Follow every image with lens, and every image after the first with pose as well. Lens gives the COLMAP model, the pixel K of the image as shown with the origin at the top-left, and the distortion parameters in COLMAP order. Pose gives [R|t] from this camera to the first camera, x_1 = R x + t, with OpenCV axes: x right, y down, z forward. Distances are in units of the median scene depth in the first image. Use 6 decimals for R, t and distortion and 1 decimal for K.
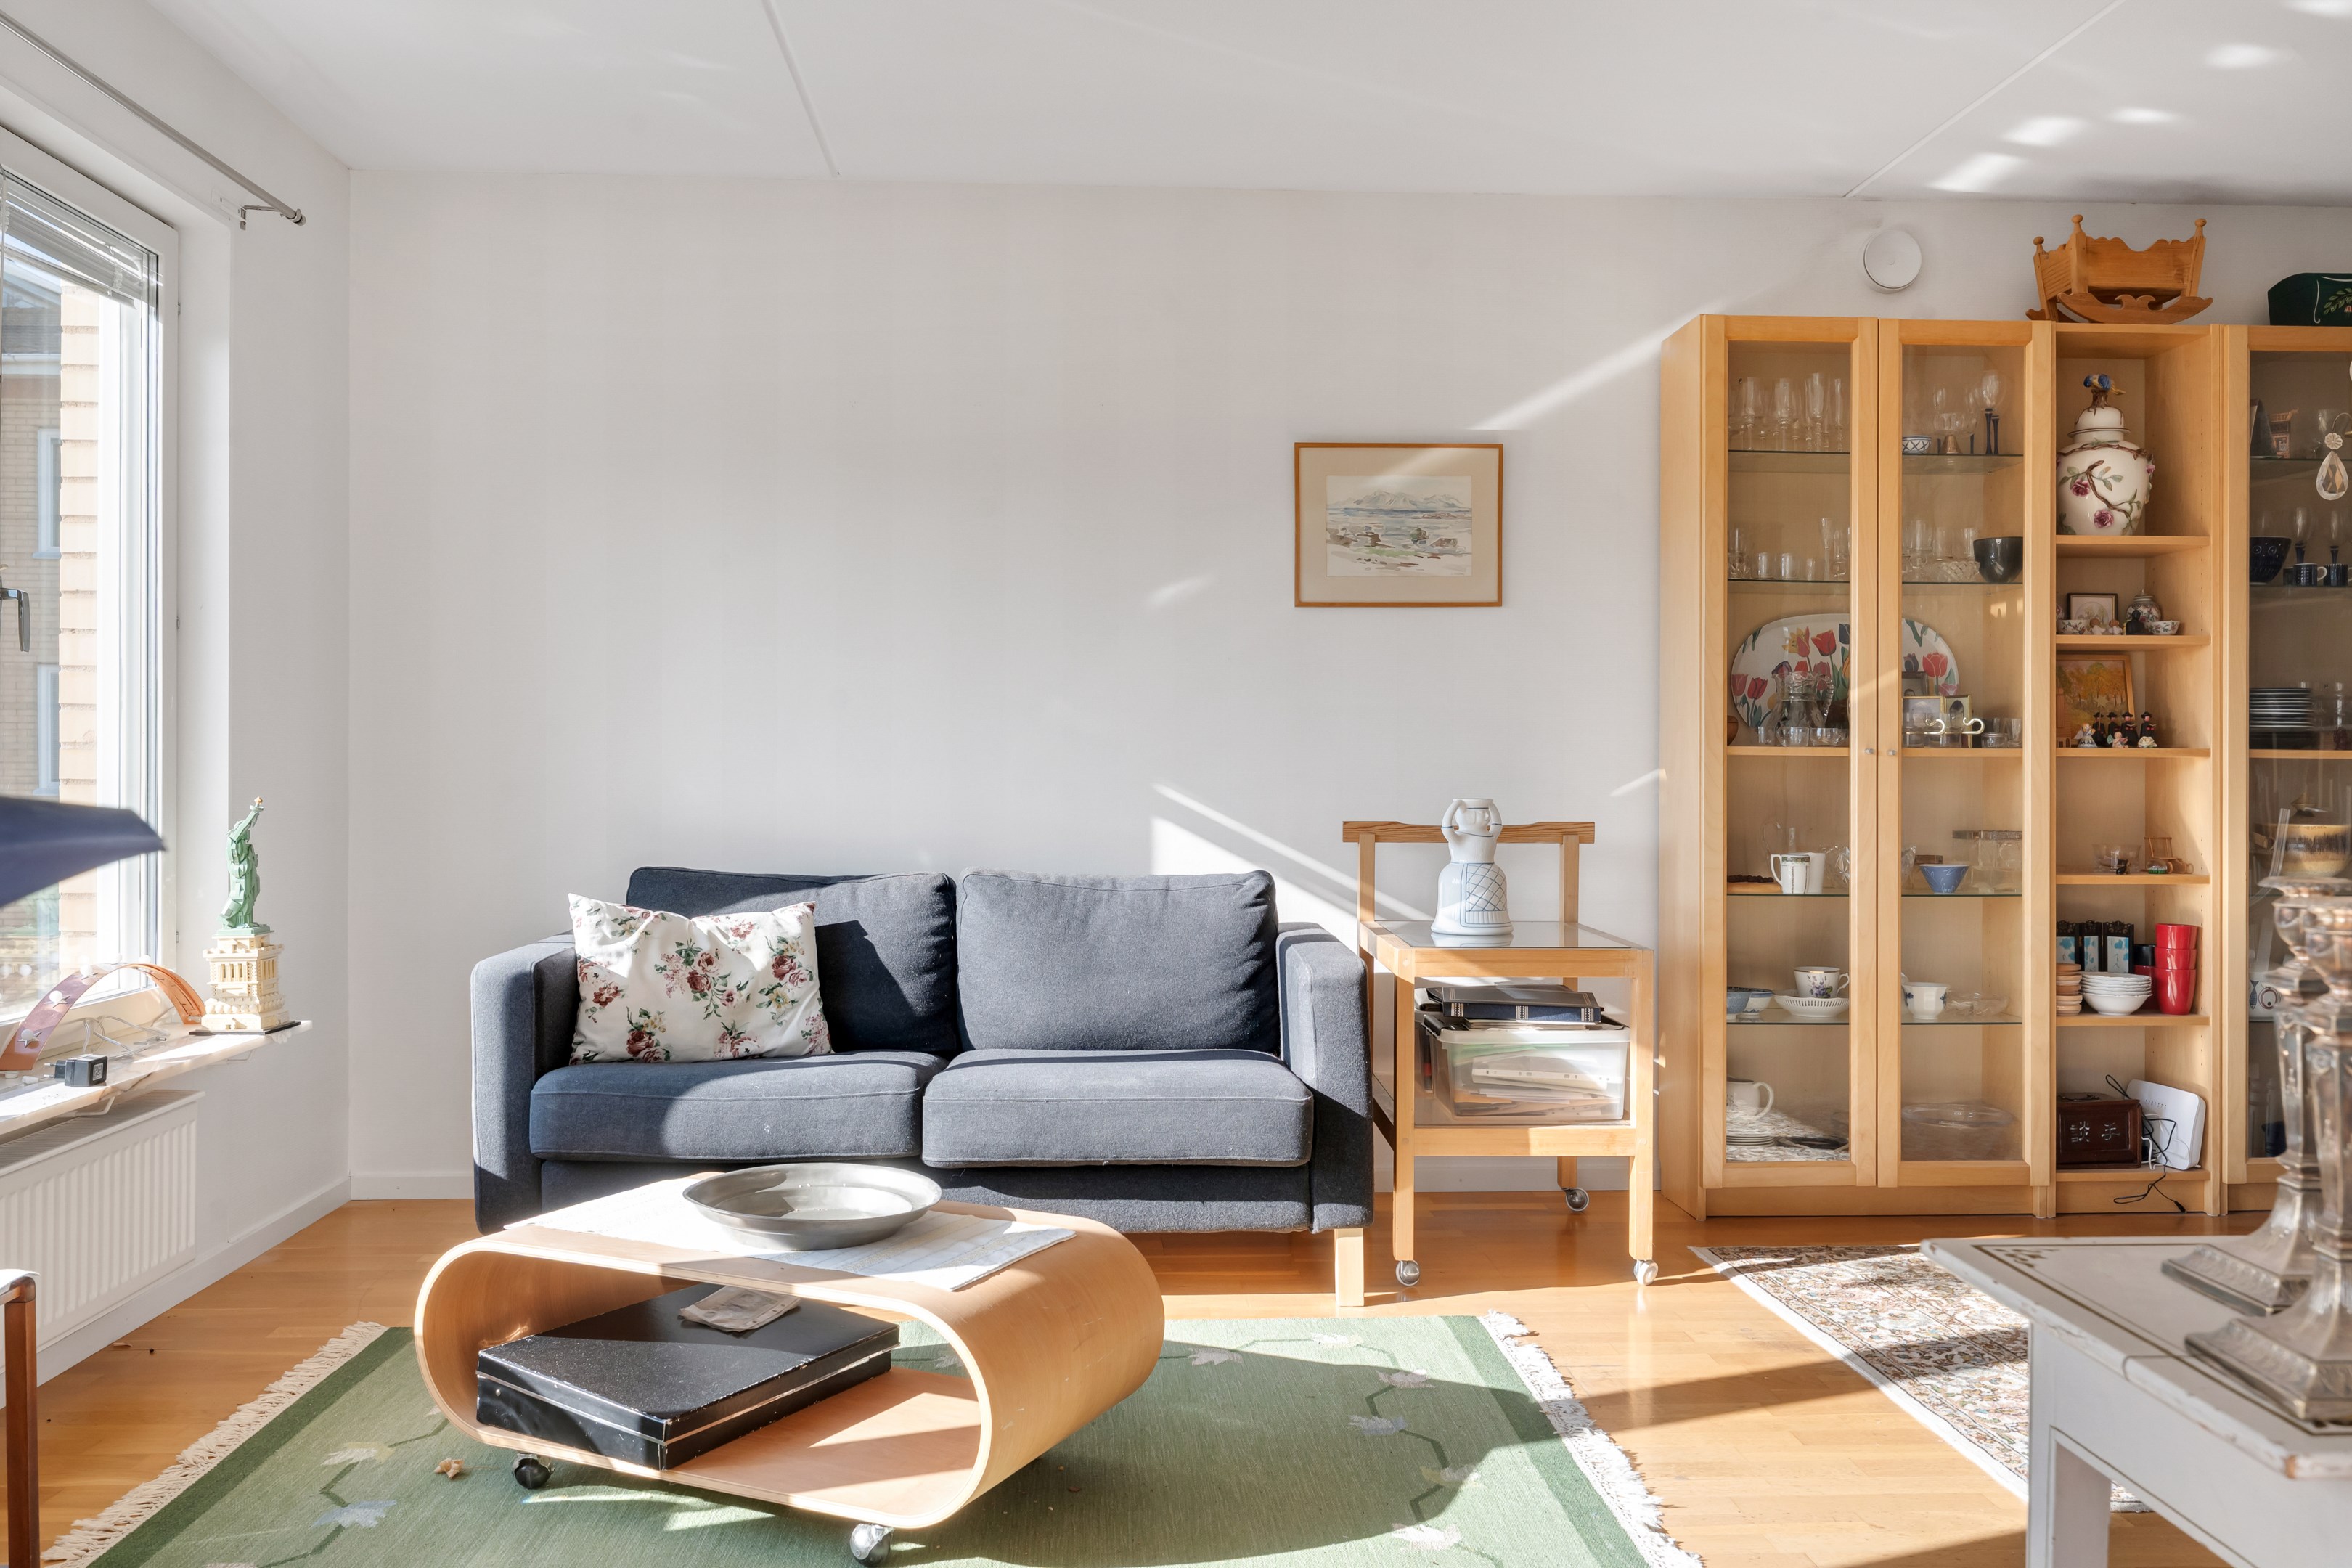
lens RADIAL K [[1786.6, 0, 1176.5], [0, 1786.6, 773.5], [0, 0, 1]] dist [-0.002142, -0.001199]
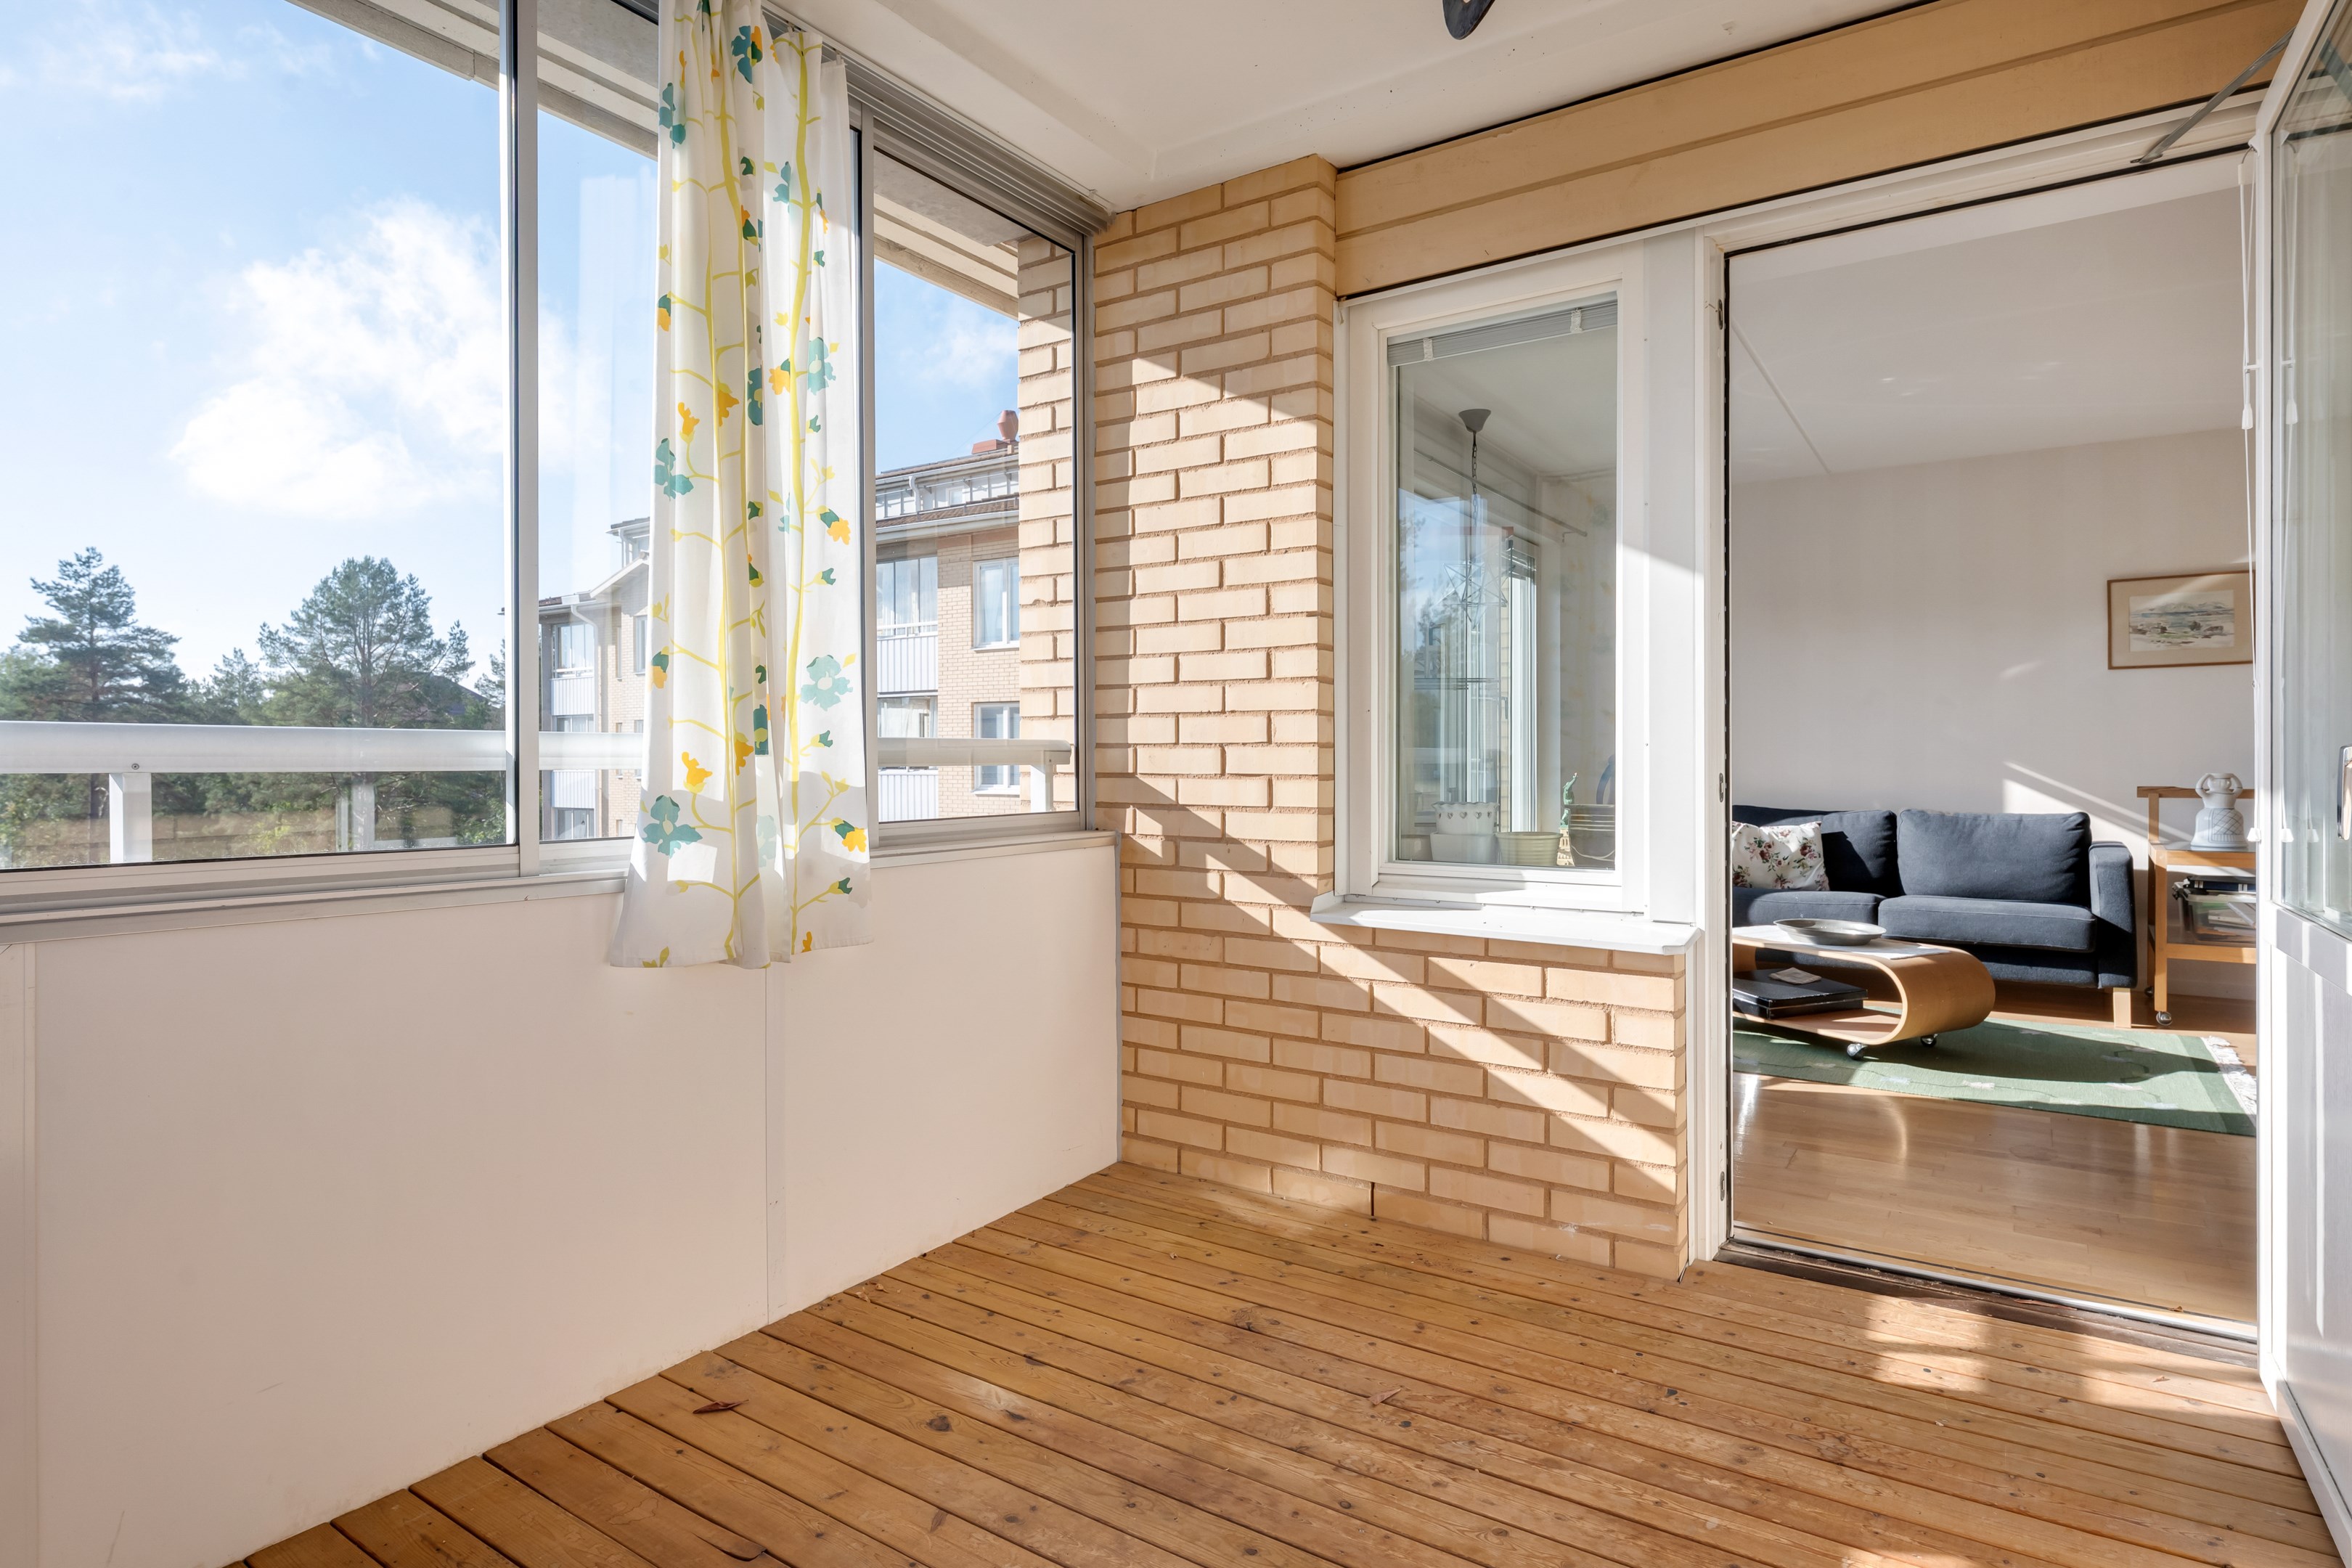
lens RADIAL K [[1263.6, 0, 1171.8], [0, 1263.6, 767.5], [0, 0, 1]] dist [0.005762, 0.001139]
pose [[0.794631, -0.004072, -0.607080, 0.103705], [0.007959, 0.999961, 0.003710, -0.005542], [0.607041, -0.007779, 0.794632, -0.696708]]
